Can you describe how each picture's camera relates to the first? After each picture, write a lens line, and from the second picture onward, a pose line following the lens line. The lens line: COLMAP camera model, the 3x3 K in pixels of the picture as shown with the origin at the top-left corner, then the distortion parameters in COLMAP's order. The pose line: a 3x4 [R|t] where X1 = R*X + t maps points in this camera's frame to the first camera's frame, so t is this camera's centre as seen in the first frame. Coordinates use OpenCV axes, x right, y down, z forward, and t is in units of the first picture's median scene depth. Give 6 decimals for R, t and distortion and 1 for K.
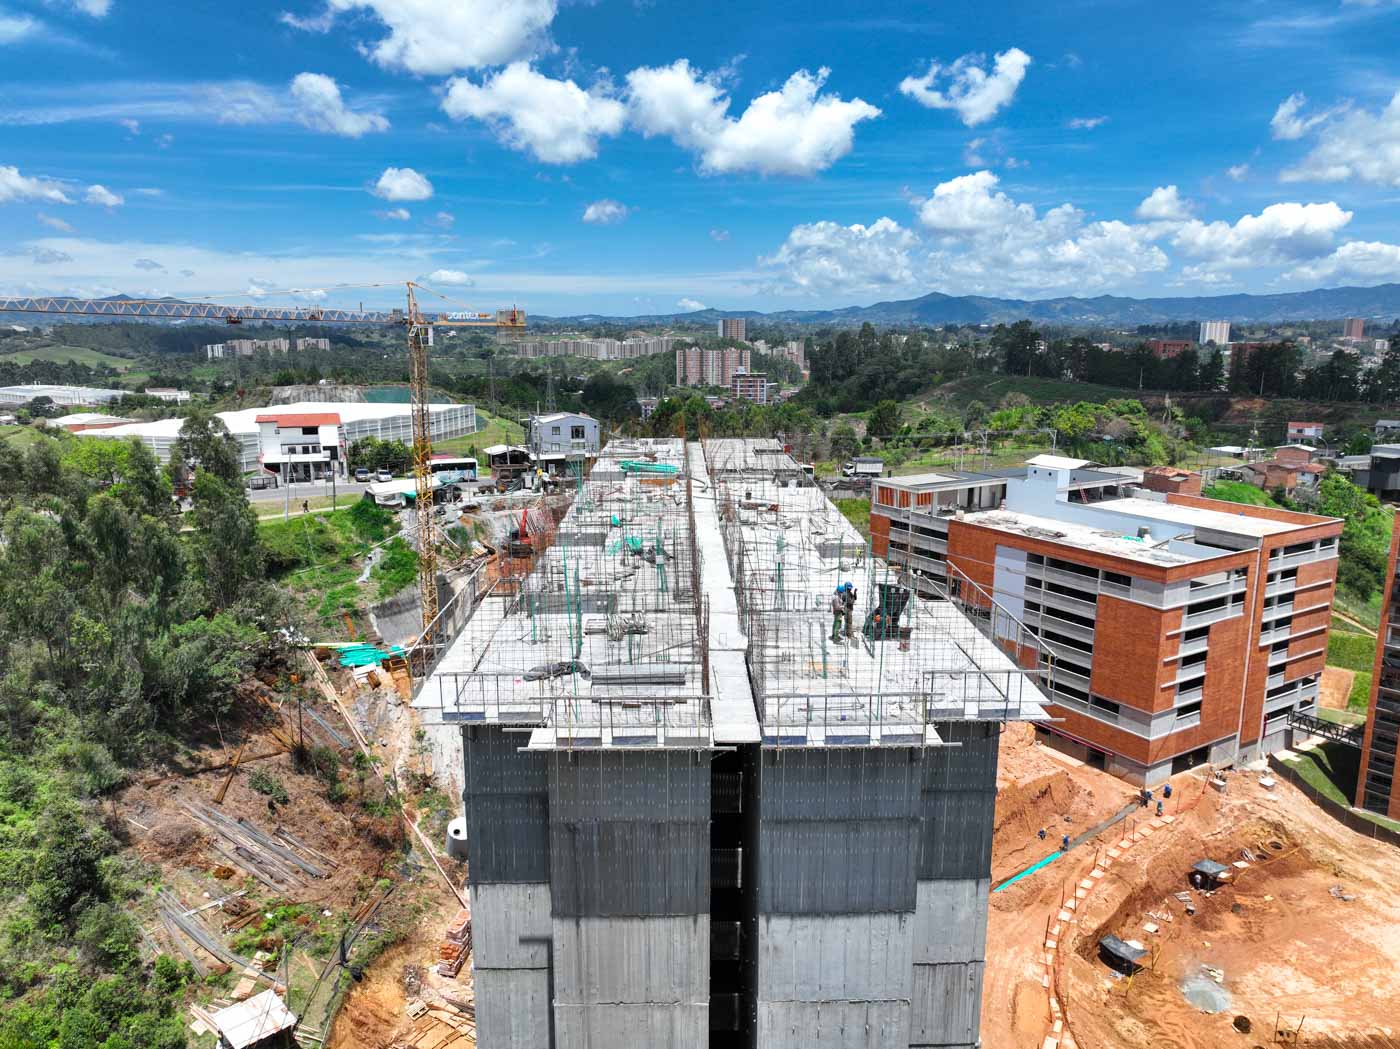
lens RADIAL K [[991.8, 0, 700.0], [0, 991.8, 524.5], [0, 0, 1]] dist [0.000817, -0.000029]
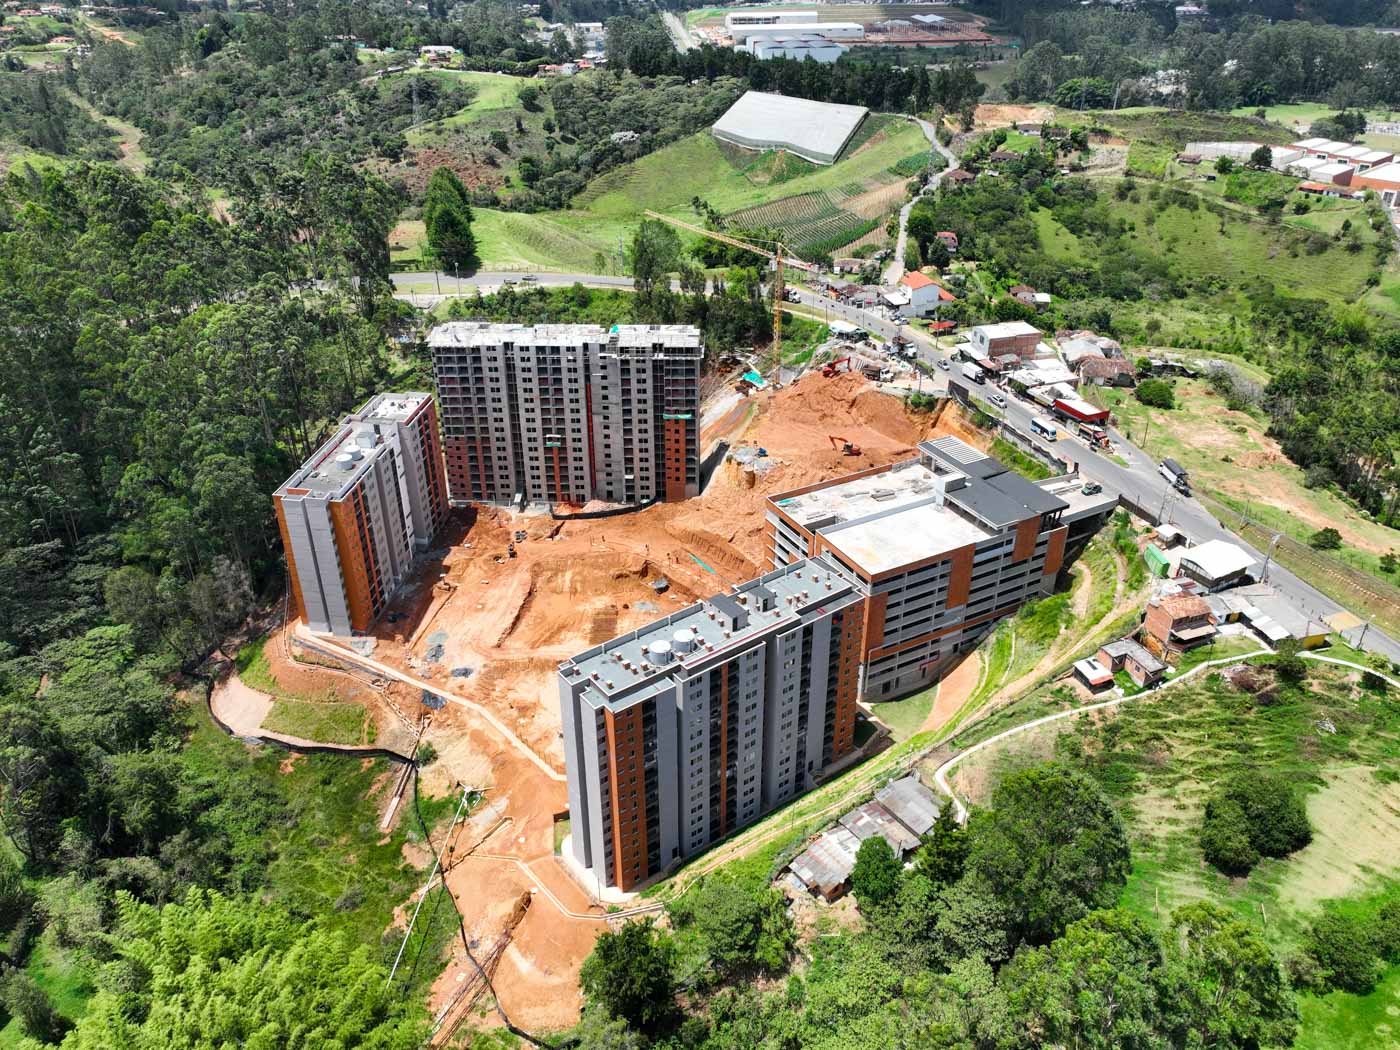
lens RADIAL K [[1056.8, 0, 700.0], [0, 1056.8, 525.0], [0, 0, 1]] dist [-0.001380, -0.000895]
pose [[-0.047990, 0.505110, -0.861720, 2.087396], [-0.197218, 0.840938, 0.503912, -0.844694], [0.979184, 0.194130, 0.059260, 0.707451]]
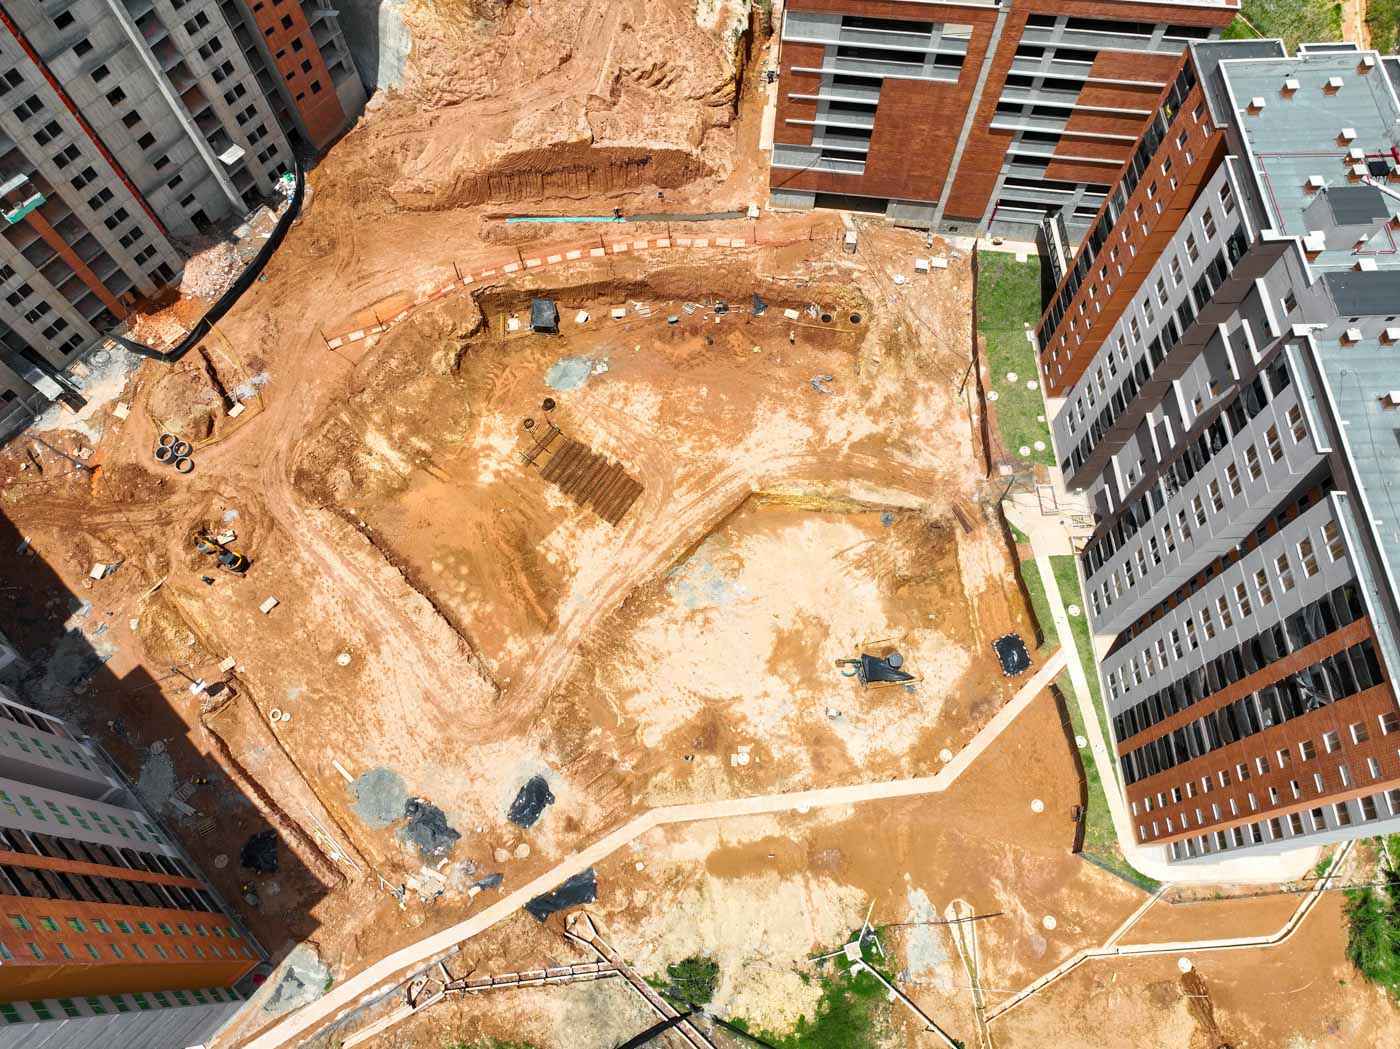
lens RADIAL K [[991.8, 0, 700.0], [0, 991.8, 524.5], [0, 0, 1]] dist [0.000817, -0.000029]
pose [[0.786512, 0.564494, -0.250489, 0.785756], [-0.122575, 0.540220, 0.832549, -0.342209], [0.605288, -0.624107, 0.494082, 0.292582]]
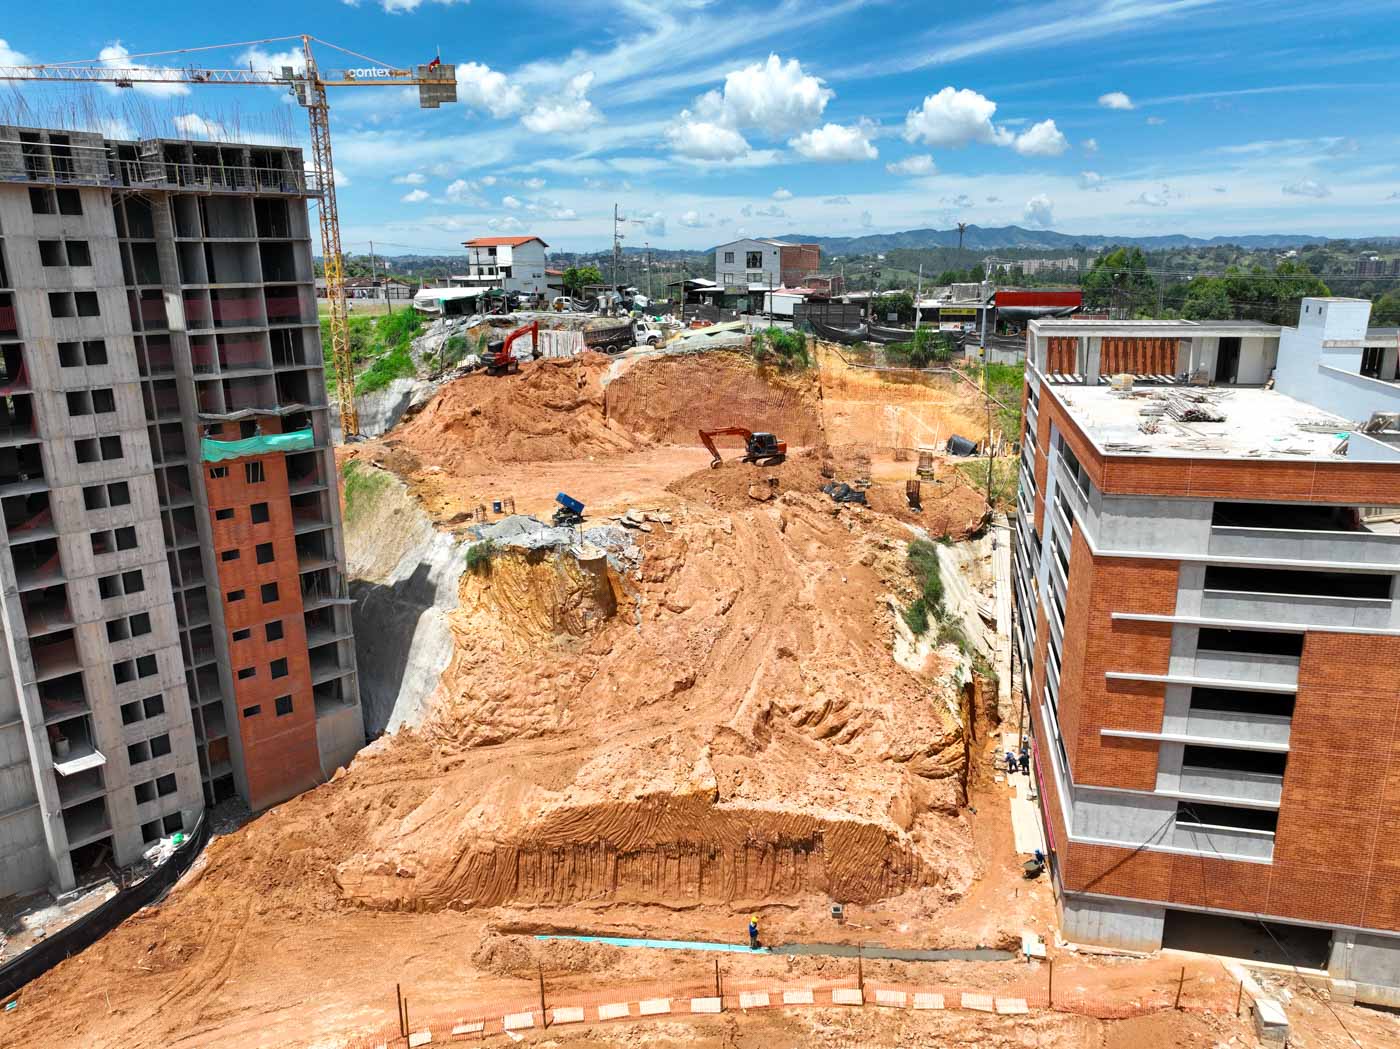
lens RADIAL K [[1009.8, 0, 696.3], [0, 1009.8, 517.2], [0, 0, 1]] dist [0.003092, 0.006438]
pose [[0.707915, 0.165531, -0.686627, 0.603174], [-0.125993, 0.986152, 0.107841, 0.041174], [0.694969, 0.010167, 0.718967, 0.524370]]
